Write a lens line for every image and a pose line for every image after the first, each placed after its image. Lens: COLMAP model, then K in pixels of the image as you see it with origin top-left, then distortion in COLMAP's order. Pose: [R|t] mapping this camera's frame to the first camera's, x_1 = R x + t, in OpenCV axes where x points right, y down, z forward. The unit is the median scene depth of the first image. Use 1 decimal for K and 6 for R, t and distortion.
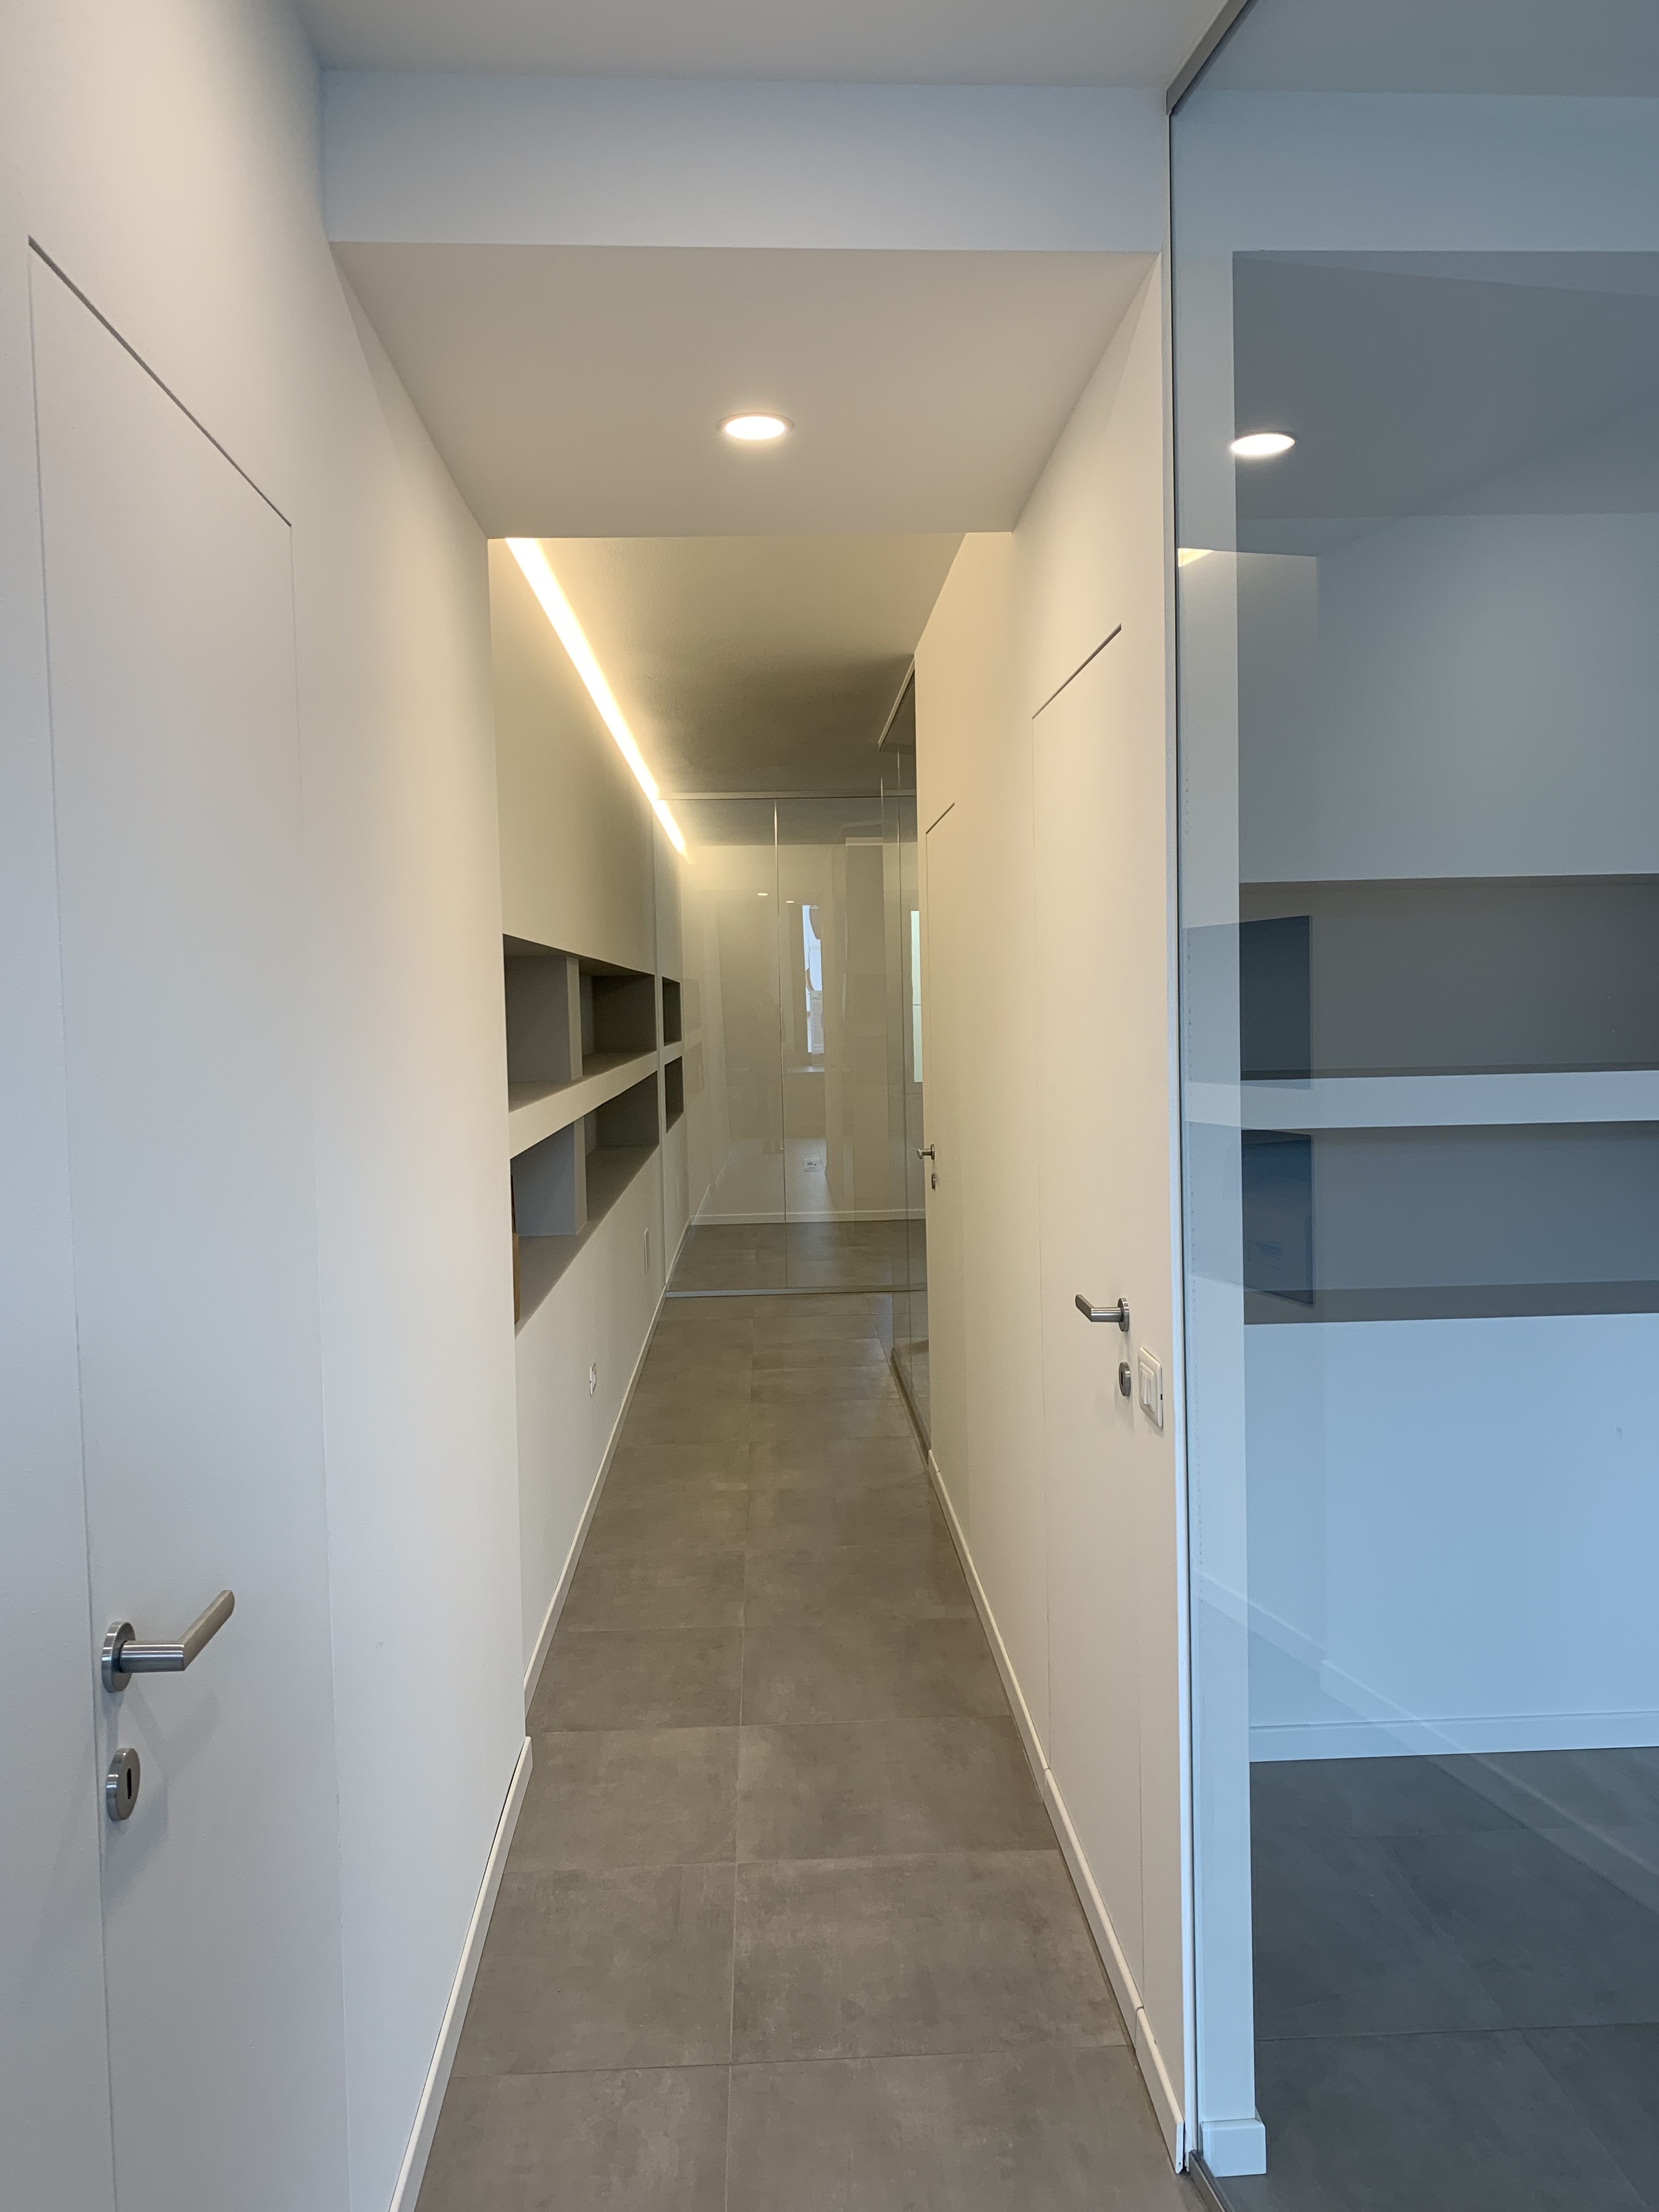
lens RADIAL K [[1689.2, 0, 812.5], [0, 1689.2, 1100.7], [0, 0, 1]] dist [0.021525, -0.019684]
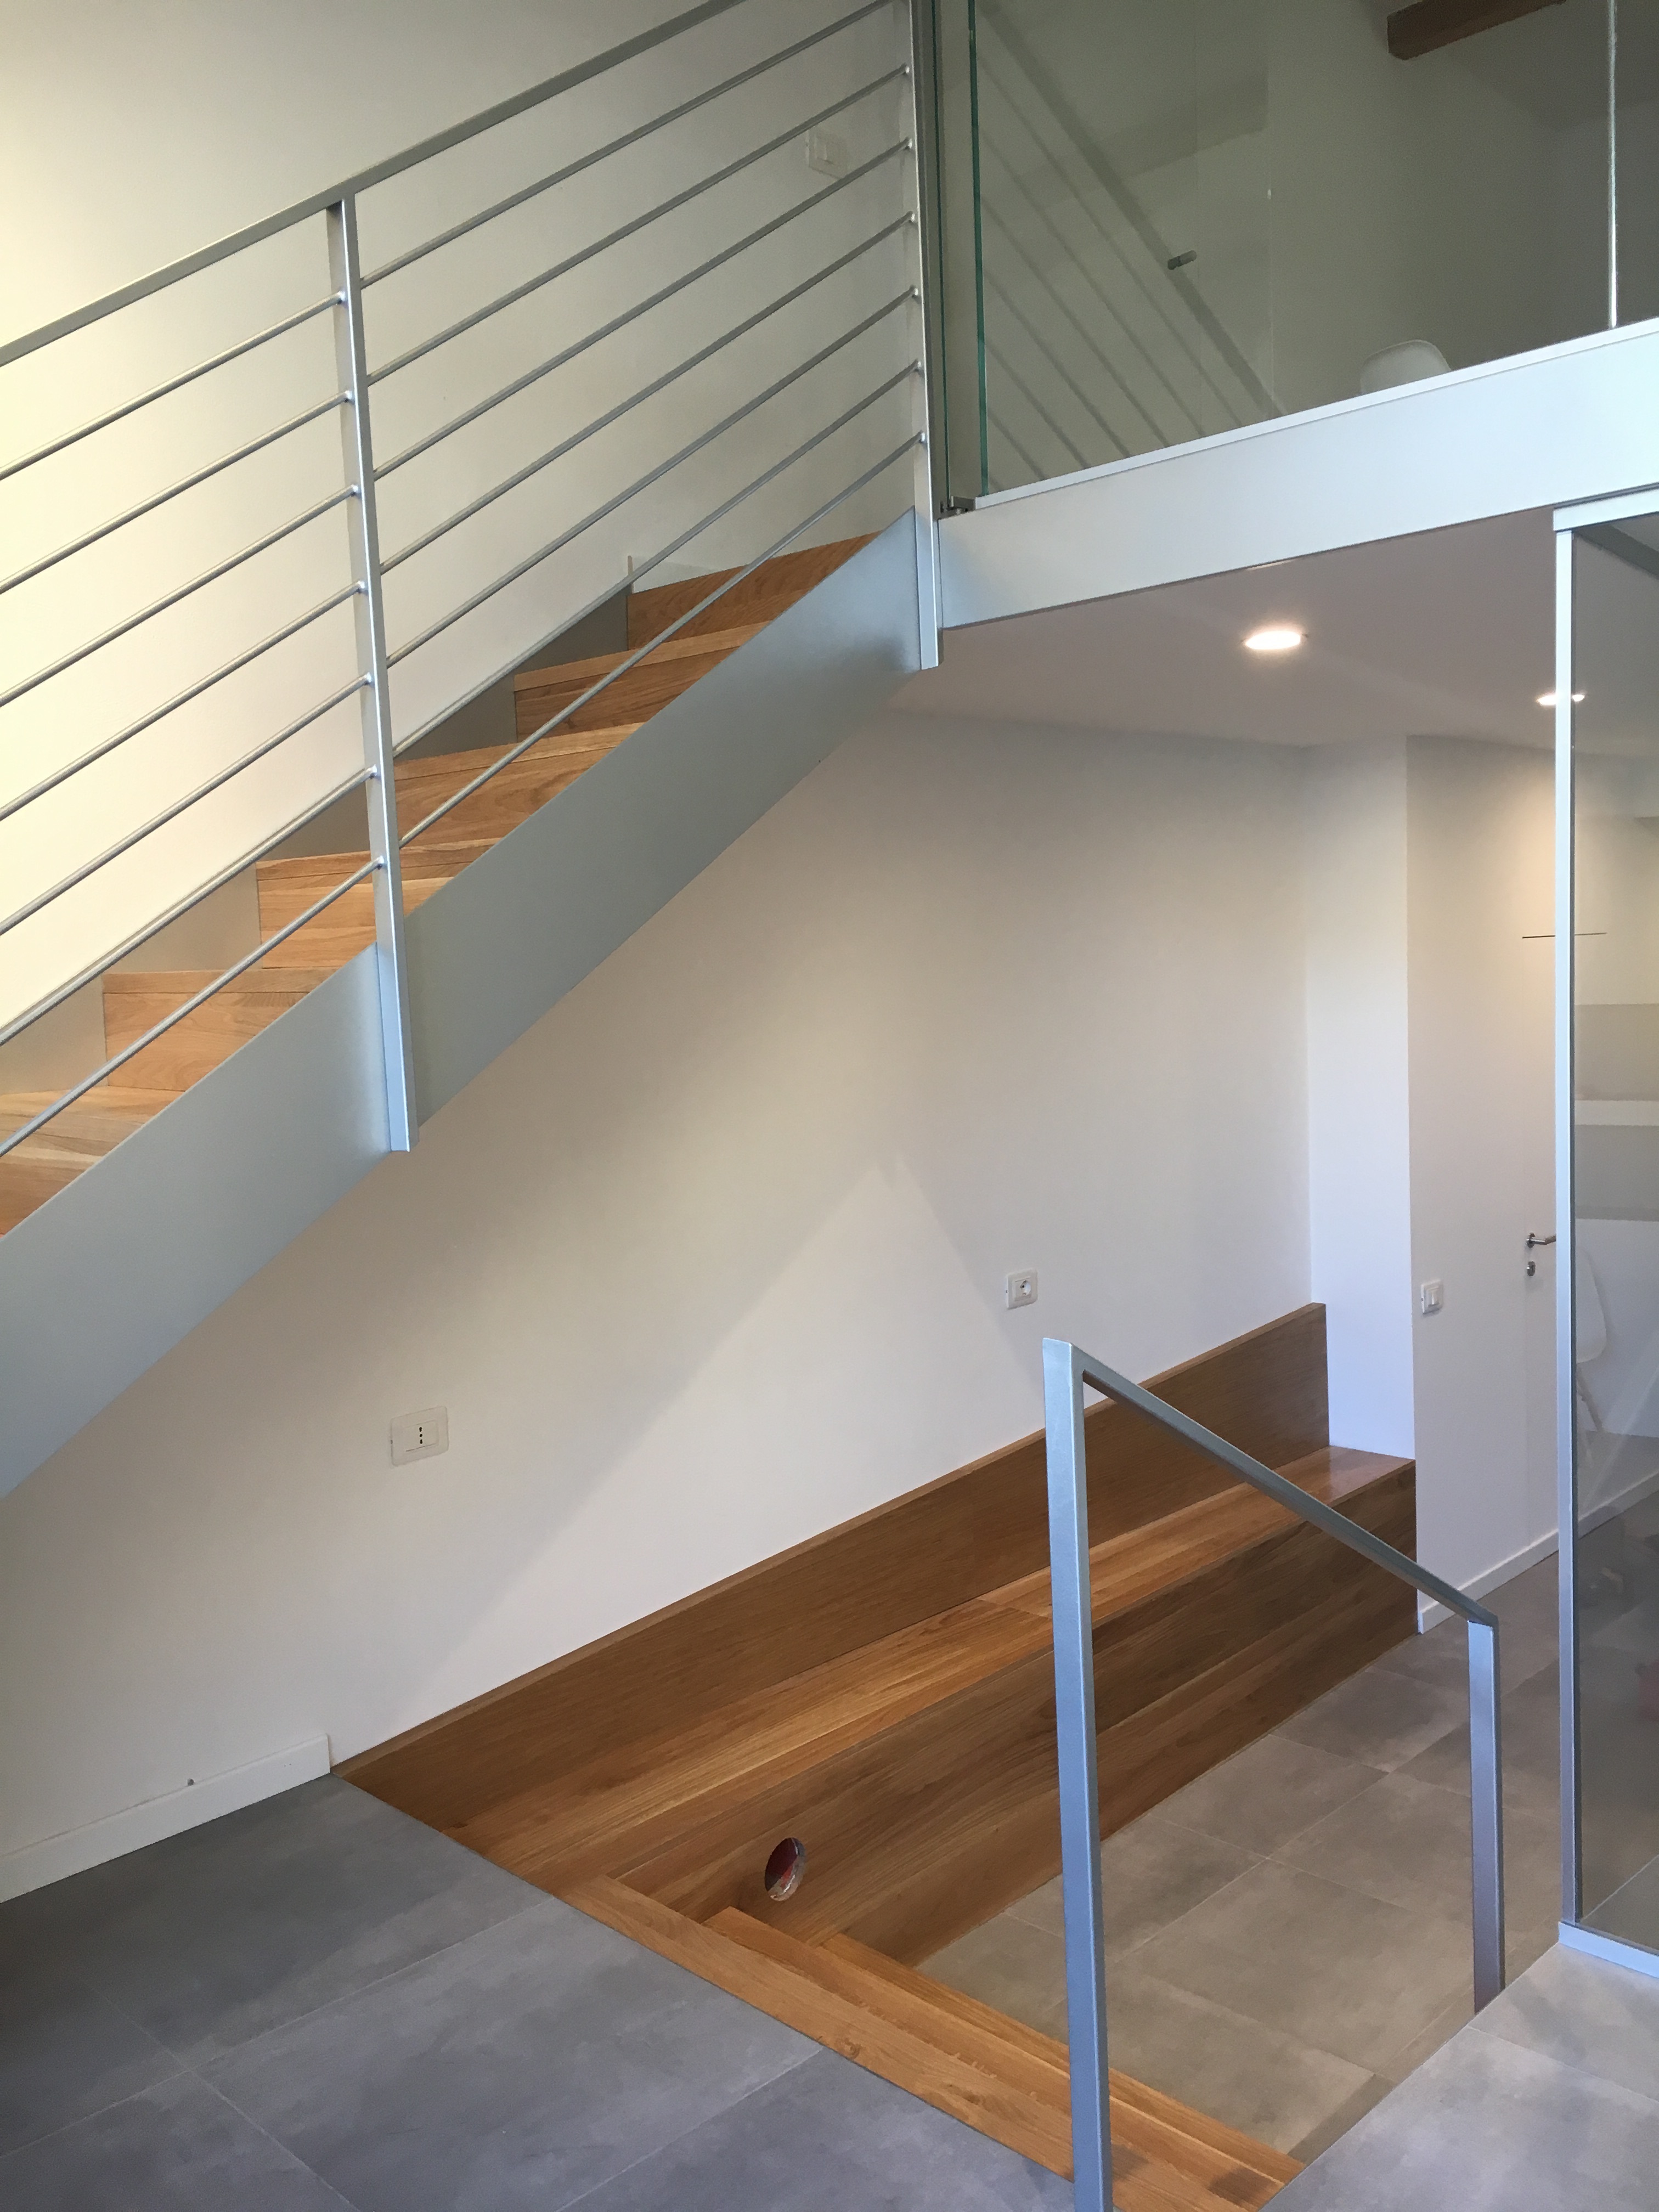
lens RADIAL K [[1873.0, 0, 833.3], [0, 1873.0, 1108.5], [0, 0, 1]] dist [0.078039, -0.081651]
pose [[0.697838, 0.053038, -0.714290, 0.505017], [-0.015939, 0.998158, 0.058545, -0.078030], [0.716079, -0.029470, 0.697397, -1.033926]]
